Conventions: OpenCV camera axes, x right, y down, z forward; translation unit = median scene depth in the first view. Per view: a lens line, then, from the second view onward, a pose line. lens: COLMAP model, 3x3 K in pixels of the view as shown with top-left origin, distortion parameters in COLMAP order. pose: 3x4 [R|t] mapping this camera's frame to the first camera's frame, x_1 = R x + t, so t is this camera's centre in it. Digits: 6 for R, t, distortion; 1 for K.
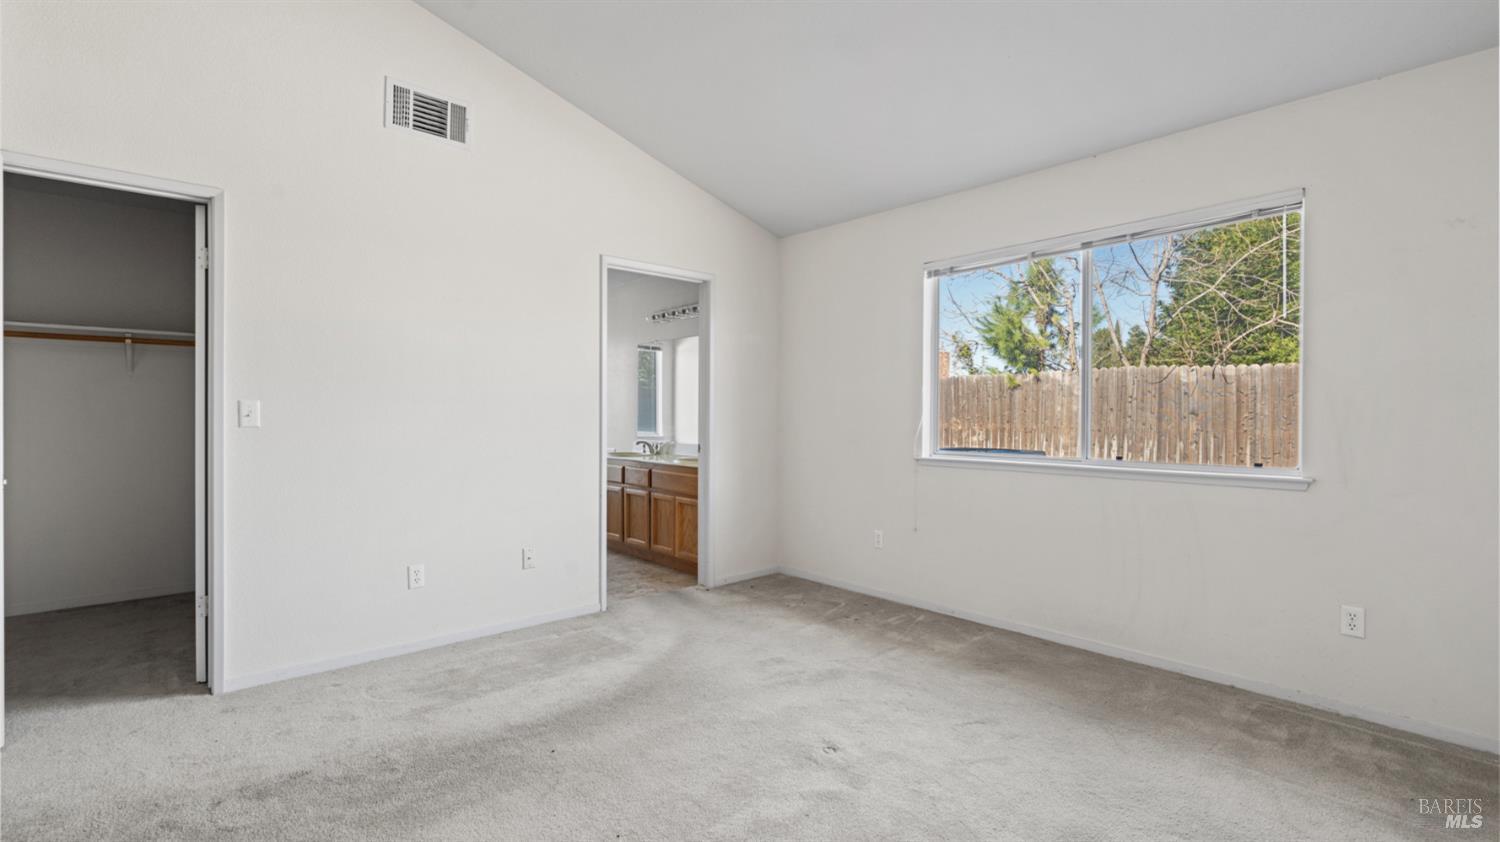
lens RADIAL K [[672.5, 0, 753.0], [0, 672.5, 418.3], [0, 0, 1]] dist [-0.000065, 0.000811]
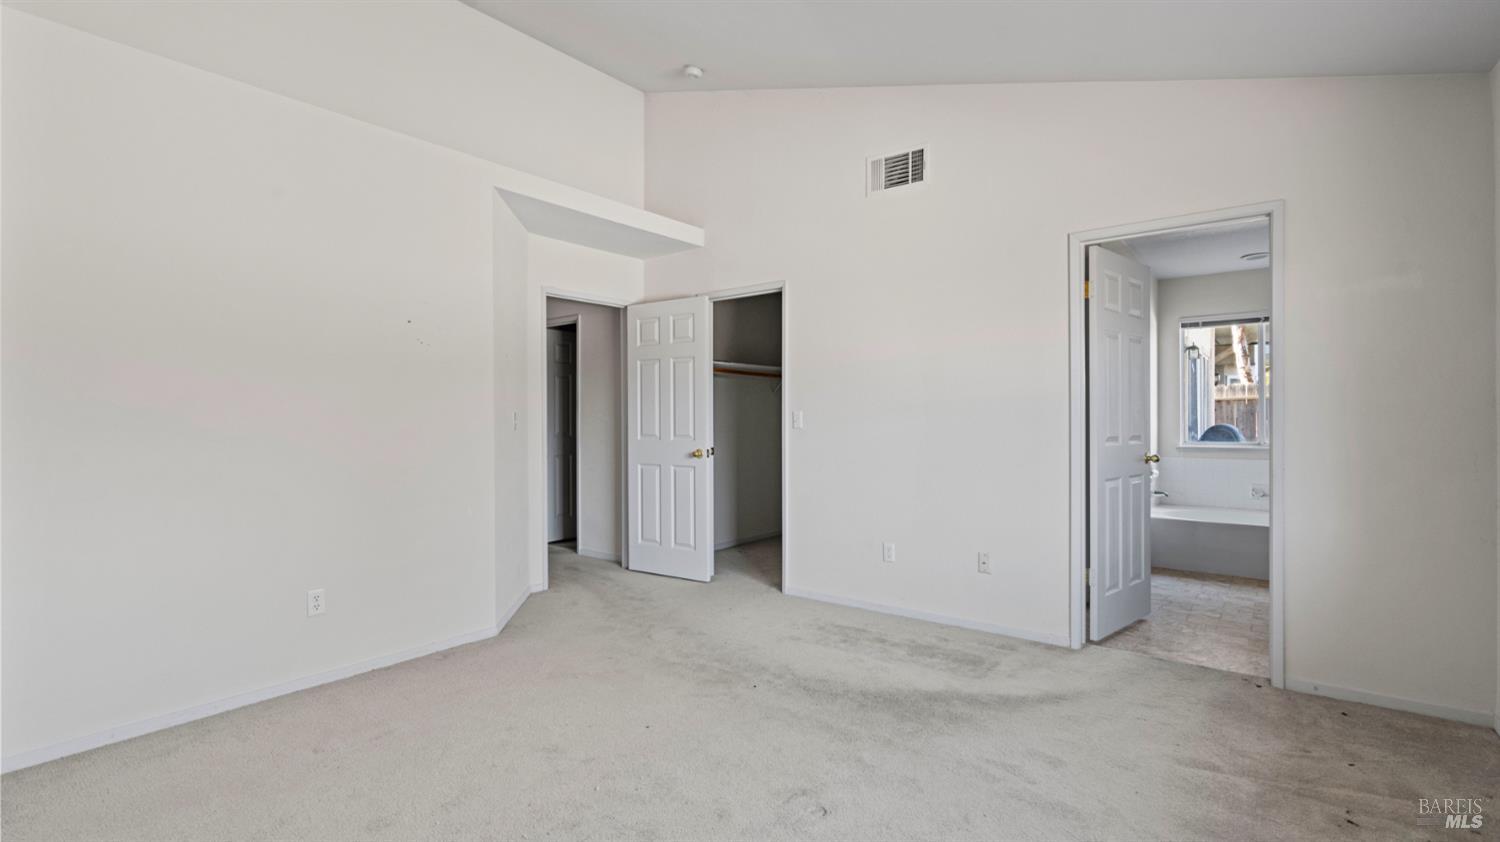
lens RADIAL K [[672.5, 0, 753.0], [0, 672.5, 418.3], [0, 0, 1]] dist [-0.000065, 0.000811]
pose [[0.182046, -0.007191, -0.983264, 0.653841], [-0.004711, 0.999955, -0.008185, 0.002880], [0.983279, 0.006122, 0.182004, 0.530020]]
